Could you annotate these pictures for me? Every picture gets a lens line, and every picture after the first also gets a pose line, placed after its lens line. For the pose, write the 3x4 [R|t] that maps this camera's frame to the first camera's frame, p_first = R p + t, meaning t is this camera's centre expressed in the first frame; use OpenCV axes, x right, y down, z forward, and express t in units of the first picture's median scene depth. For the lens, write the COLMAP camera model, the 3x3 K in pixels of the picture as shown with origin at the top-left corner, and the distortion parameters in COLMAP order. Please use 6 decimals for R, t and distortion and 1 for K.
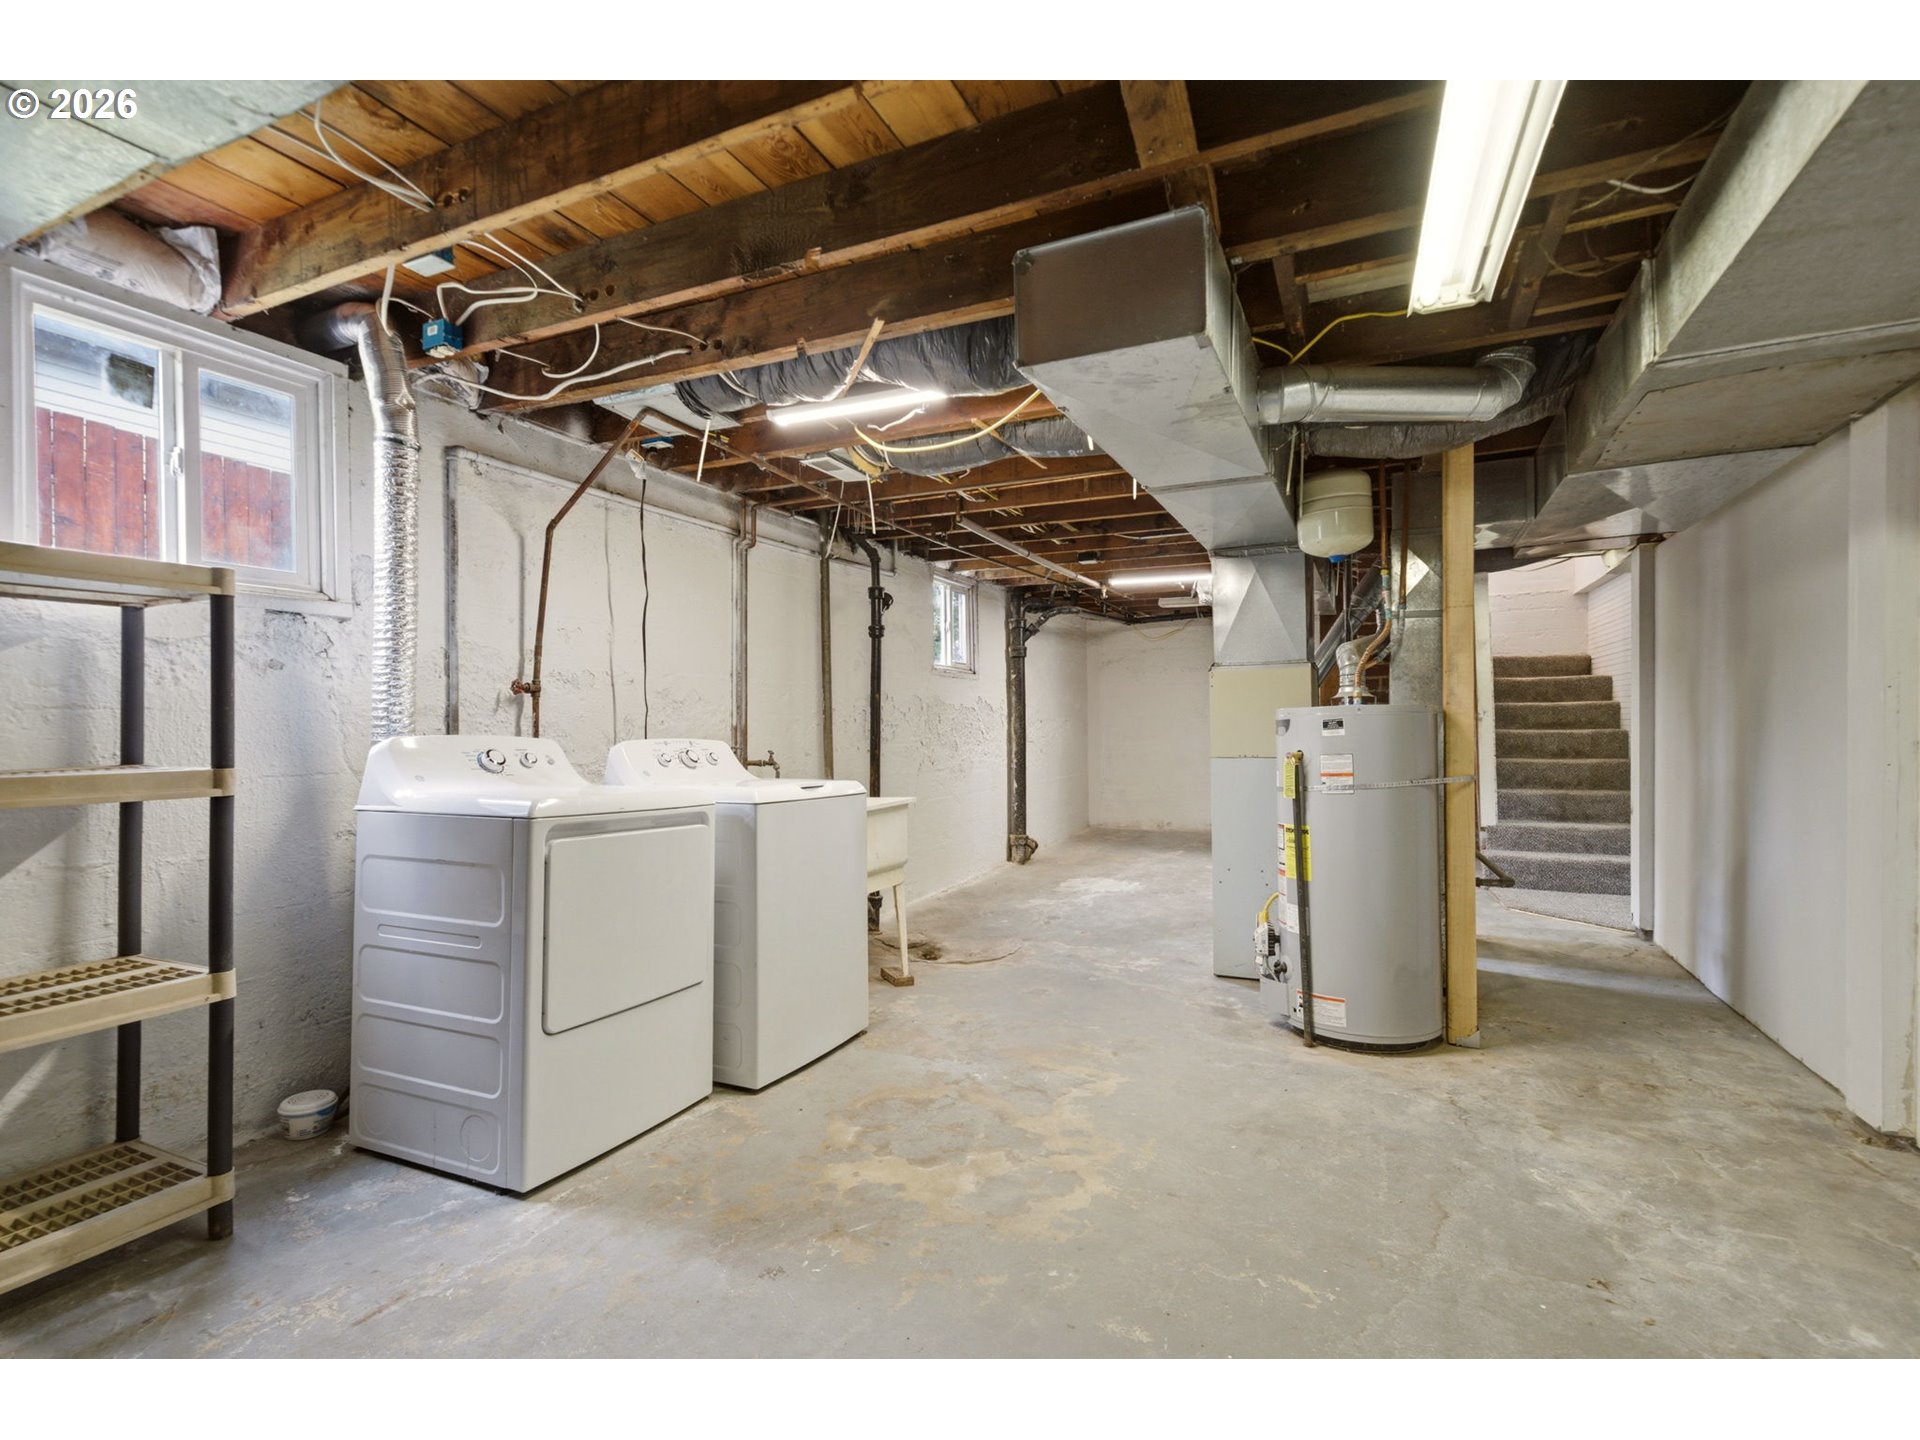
lens RADIAL K [[945.7, 0, 955.6], [0, 945.7, 728.1], [0, 0, 1]] dist [-0.003301, 0.000741]
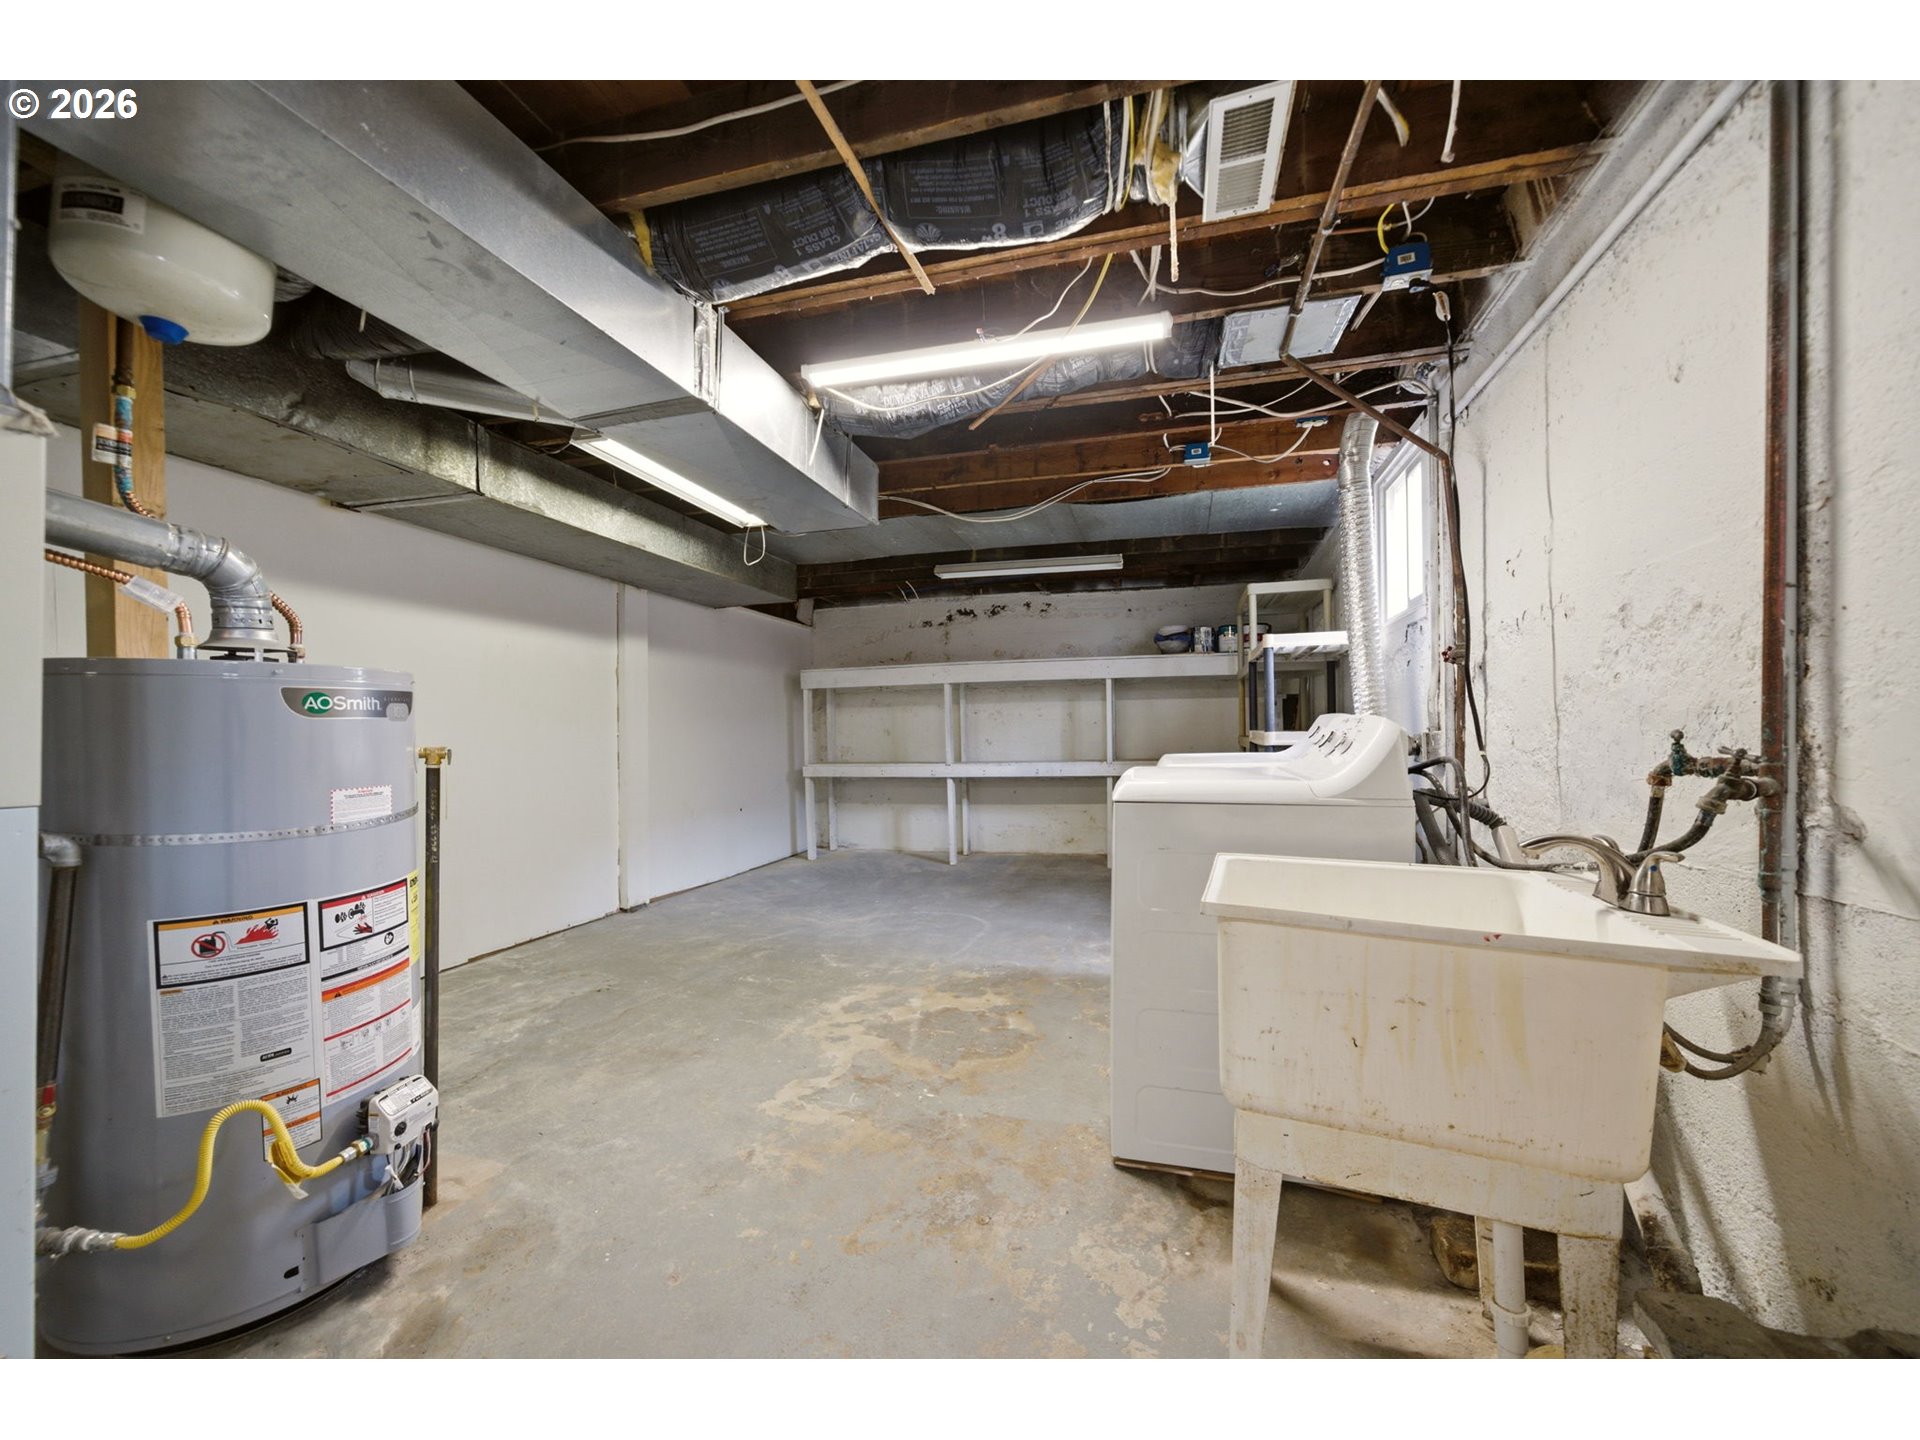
lens RADIAL K [[788.0, 0, 955.8], [0, 788.0, 727.9], [0, 0, 1]] dist [-0.000788, 0.003055]
pose [[-0.987571, 0.009359, -0.156897, 0.139308], [0.010984, 0.999895, -0.009494, 0.031914], [0.156792, -0.011099, -0.987569, 2.164667]]
